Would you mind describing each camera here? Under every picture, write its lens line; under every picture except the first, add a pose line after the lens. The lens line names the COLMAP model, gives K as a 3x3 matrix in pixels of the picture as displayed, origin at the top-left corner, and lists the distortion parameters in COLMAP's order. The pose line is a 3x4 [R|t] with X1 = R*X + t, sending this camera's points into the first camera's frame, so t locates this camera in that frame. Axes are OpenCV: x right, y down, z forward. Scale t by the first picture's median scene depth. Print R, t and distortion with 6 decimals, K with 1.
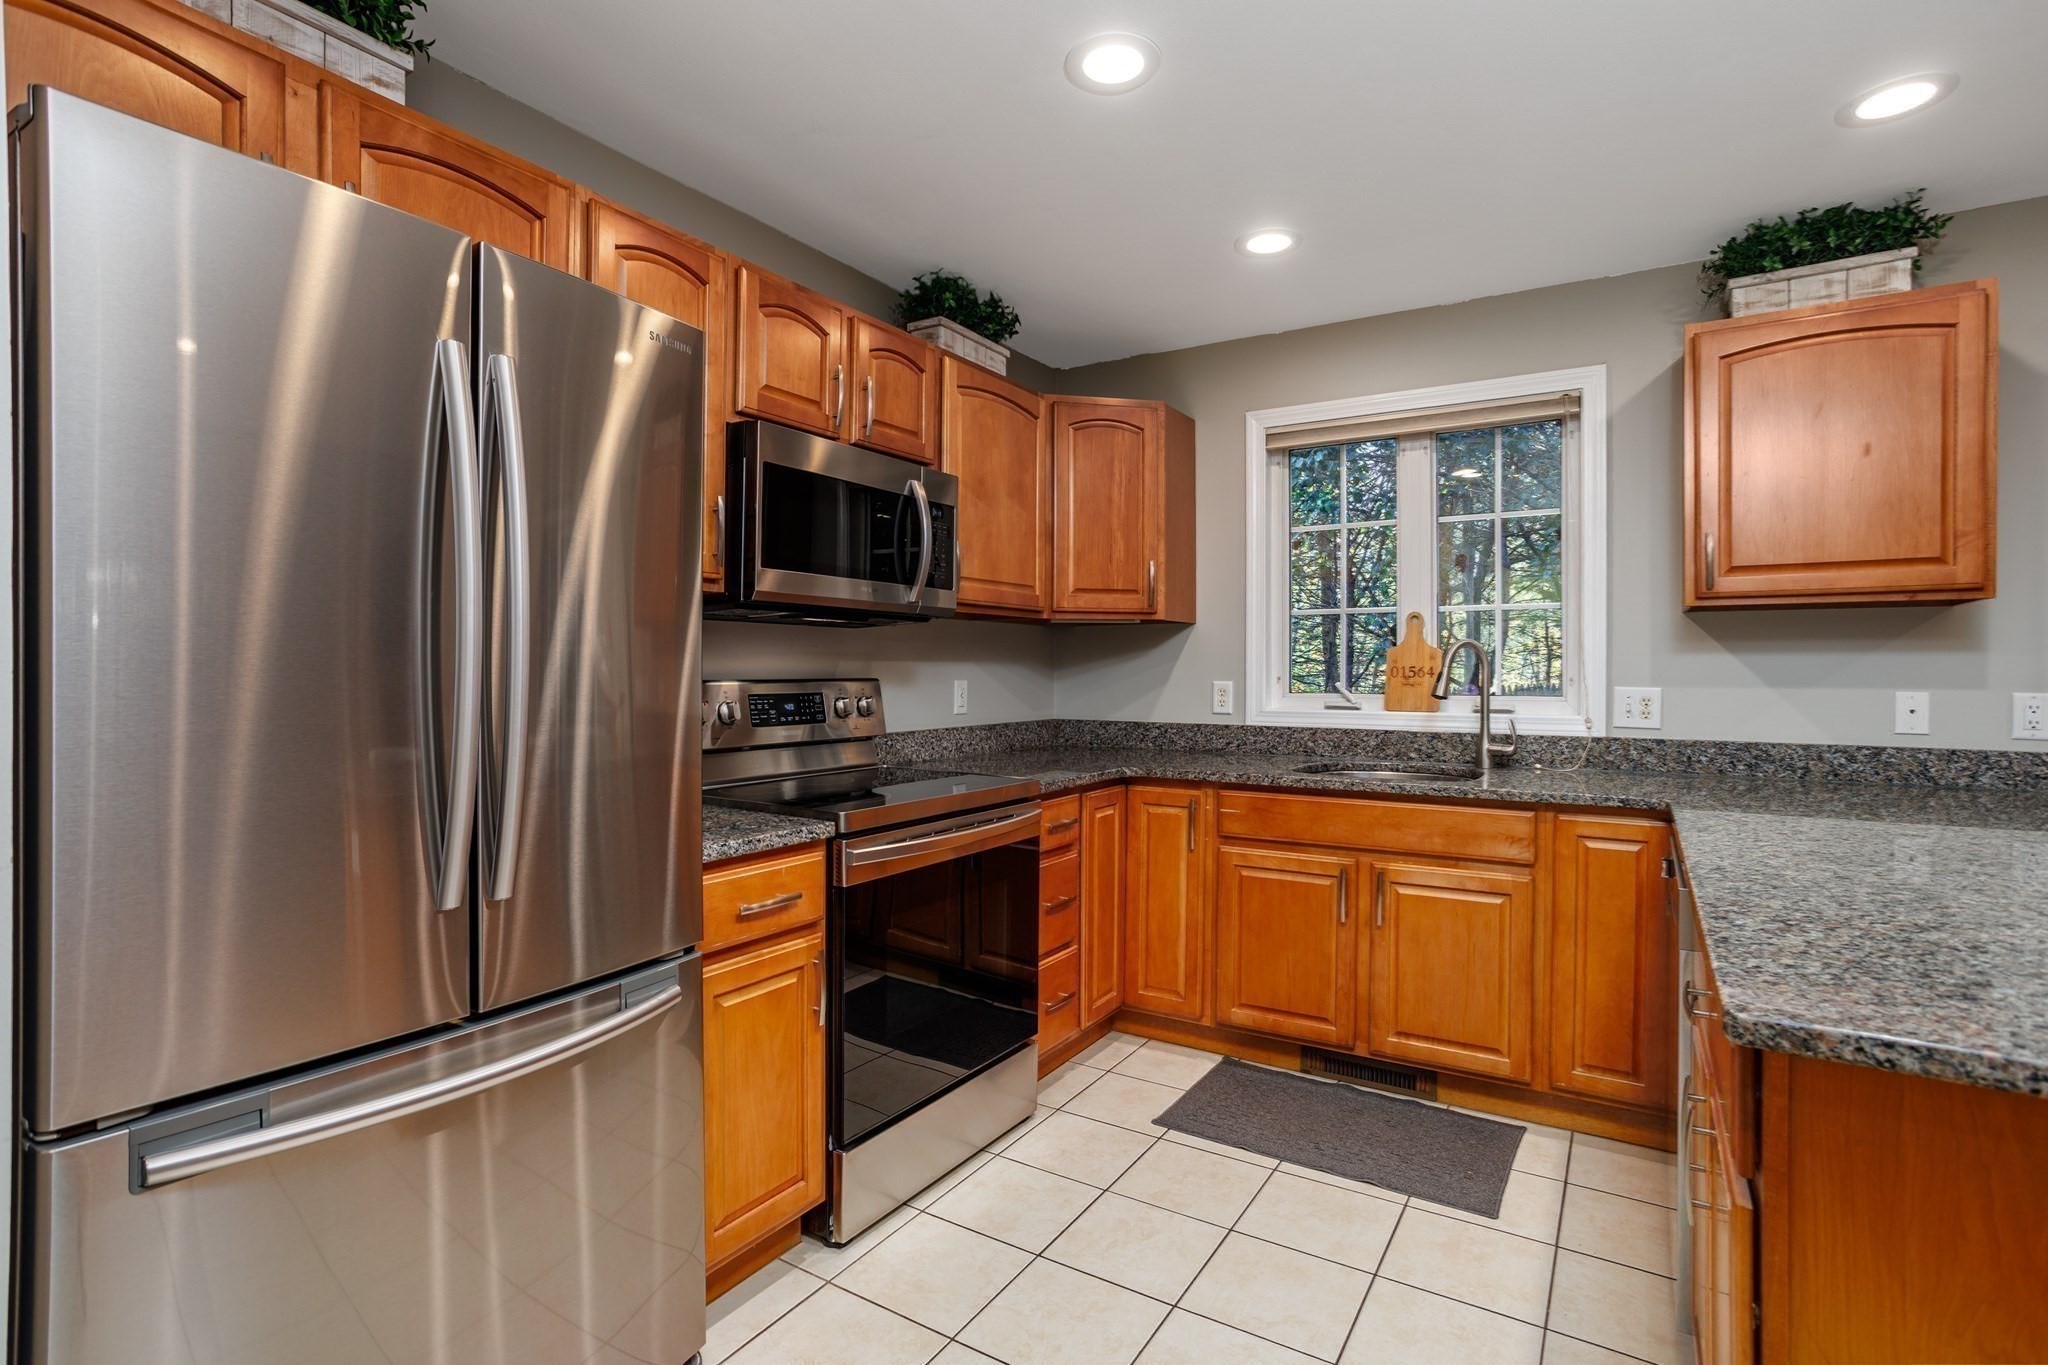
lens RADIAL K [[990.5, 0, 1007.4], [0, 990.5, 674.3], [0, 0, 1]] dist [-0.026862, 0.004786]
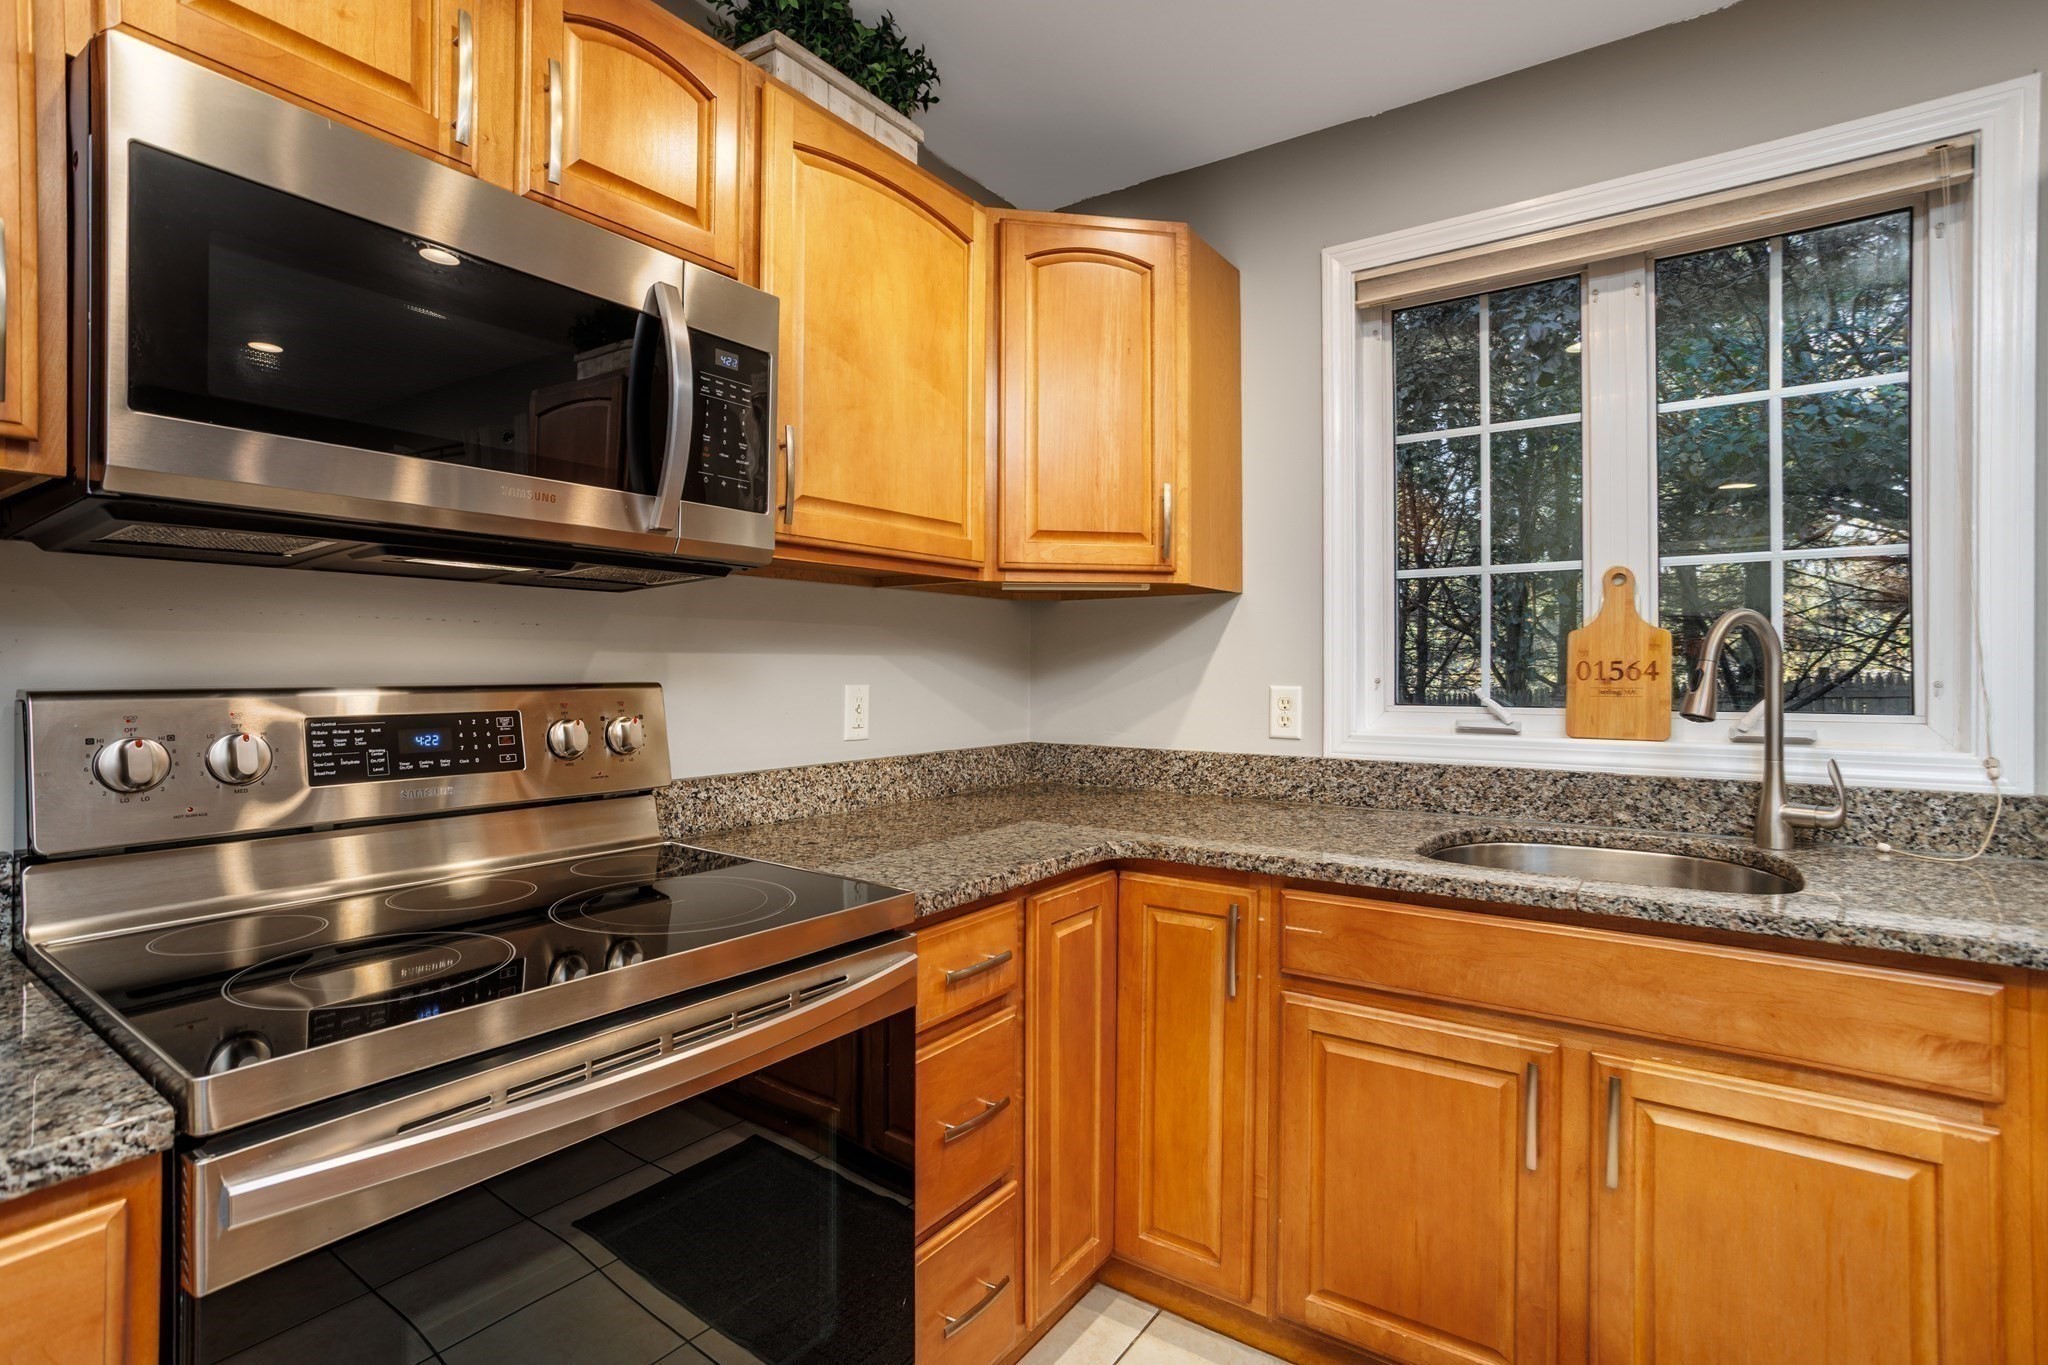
lens RADIAL K [[990.5, 0, 1024.8], [0, 990.5, 670.4], [0, 0, 1]] dist [-0.026862, 0.004786]
pose [[0.999396, -0.000993, -0.034748, 0.090665], [0.000879, 0.999994, -0.003290, -0.001054], [0.034751, 0.003258, 0.999391, 0.449042]]
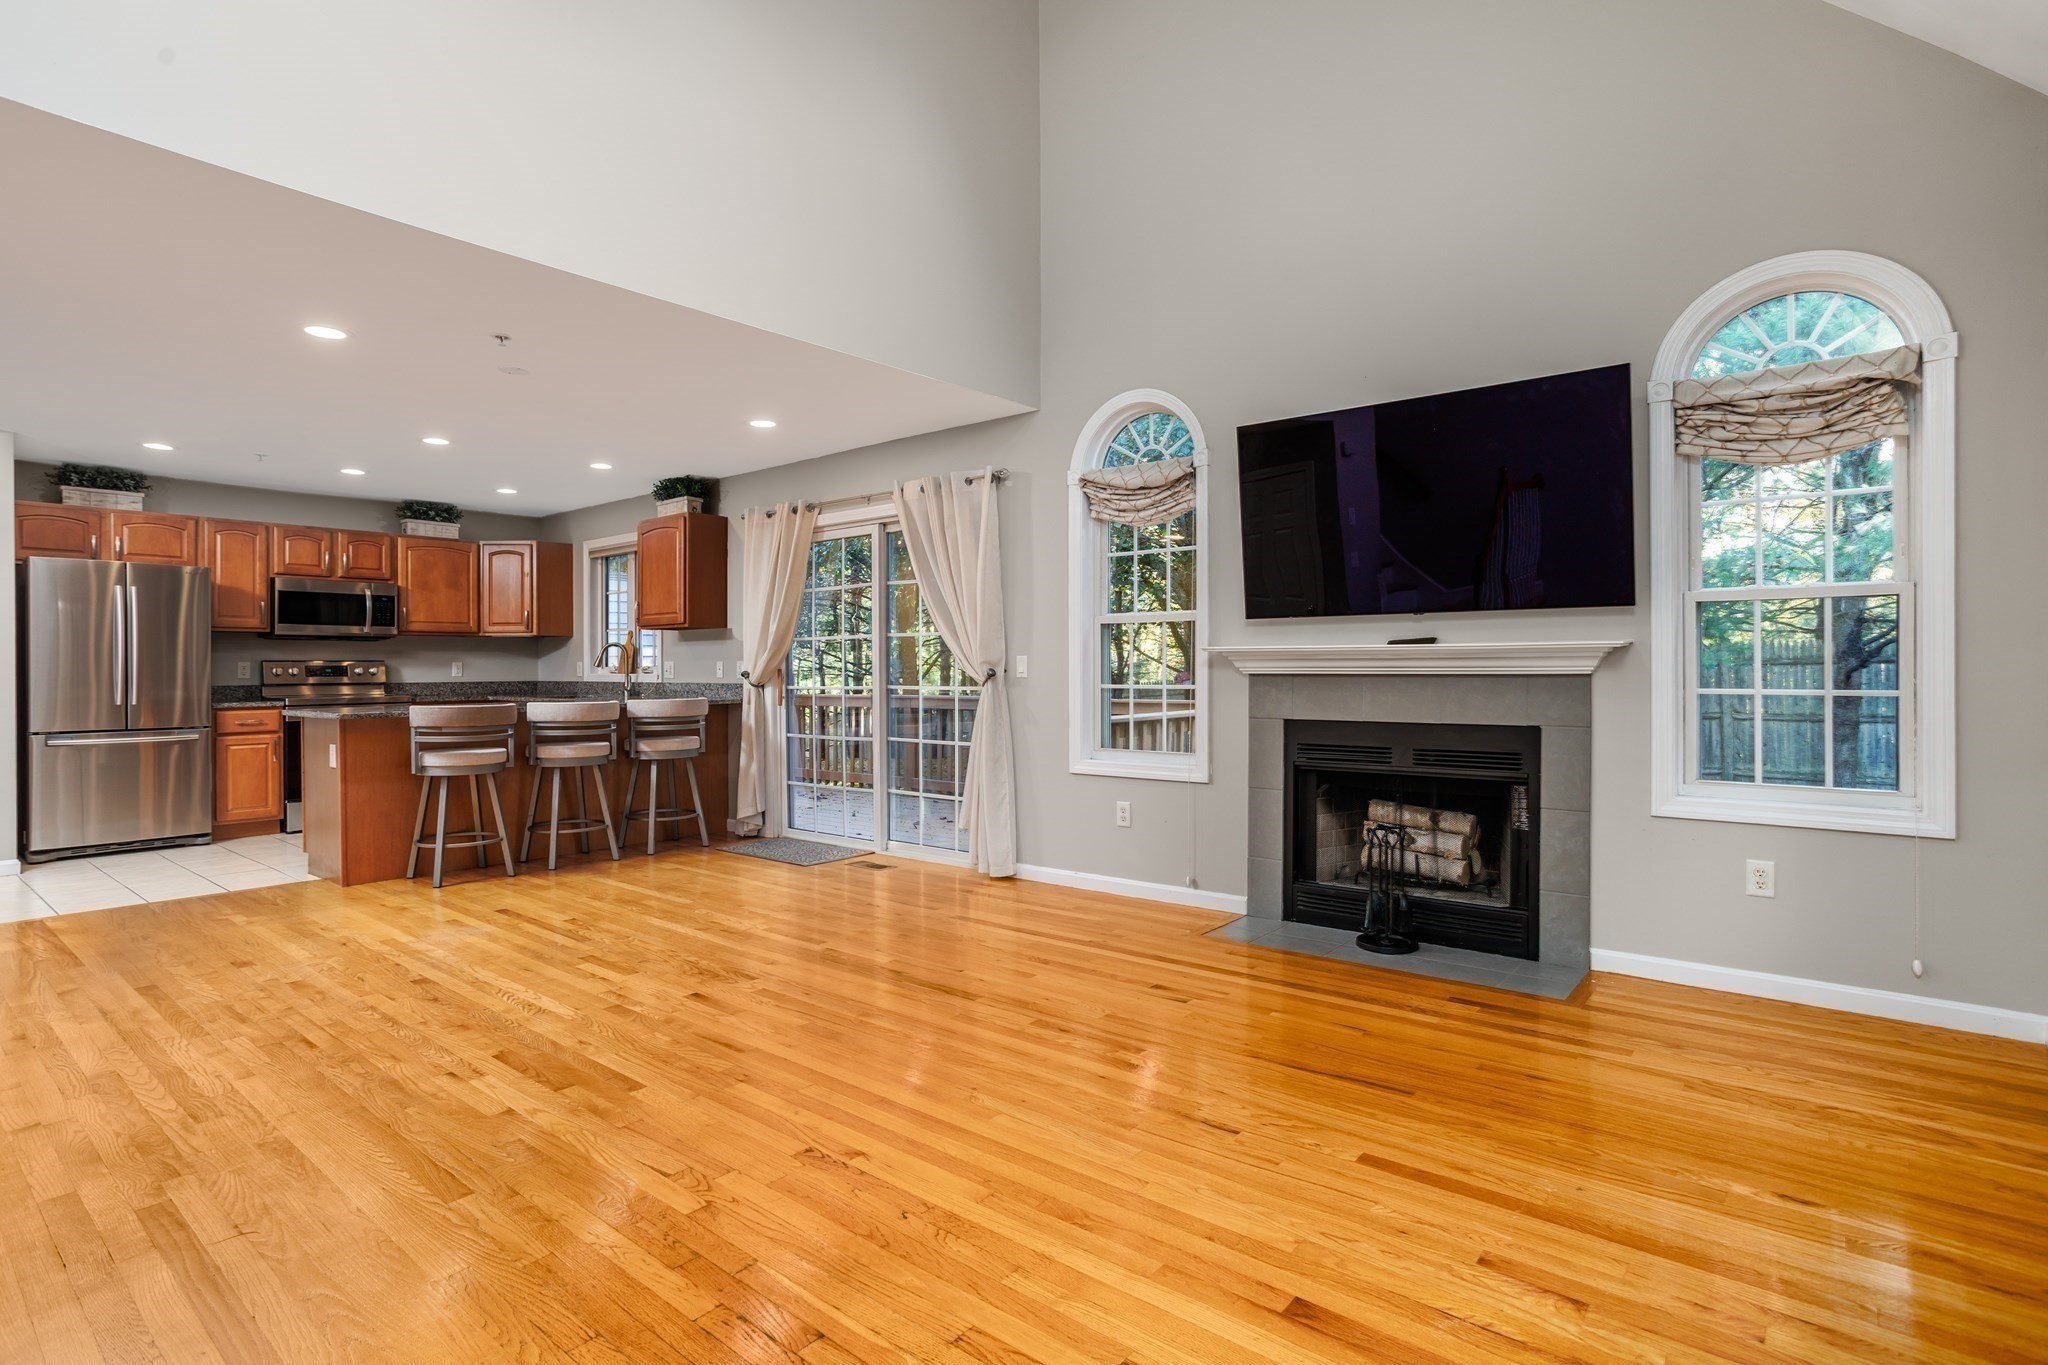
lens RADIAL K [[990.5, 0, 1026.8], [0, 990.5, 665.5], [0, 0, 1]] dist [-0.026862, 0.004786]
pose [[0.989467, -0.004227, -0.144696, 1.851833], [0.003635, 0.999984, -0.004360, 0.032234], [0.144712, 0.003788, 0.989467, -1.249123]]
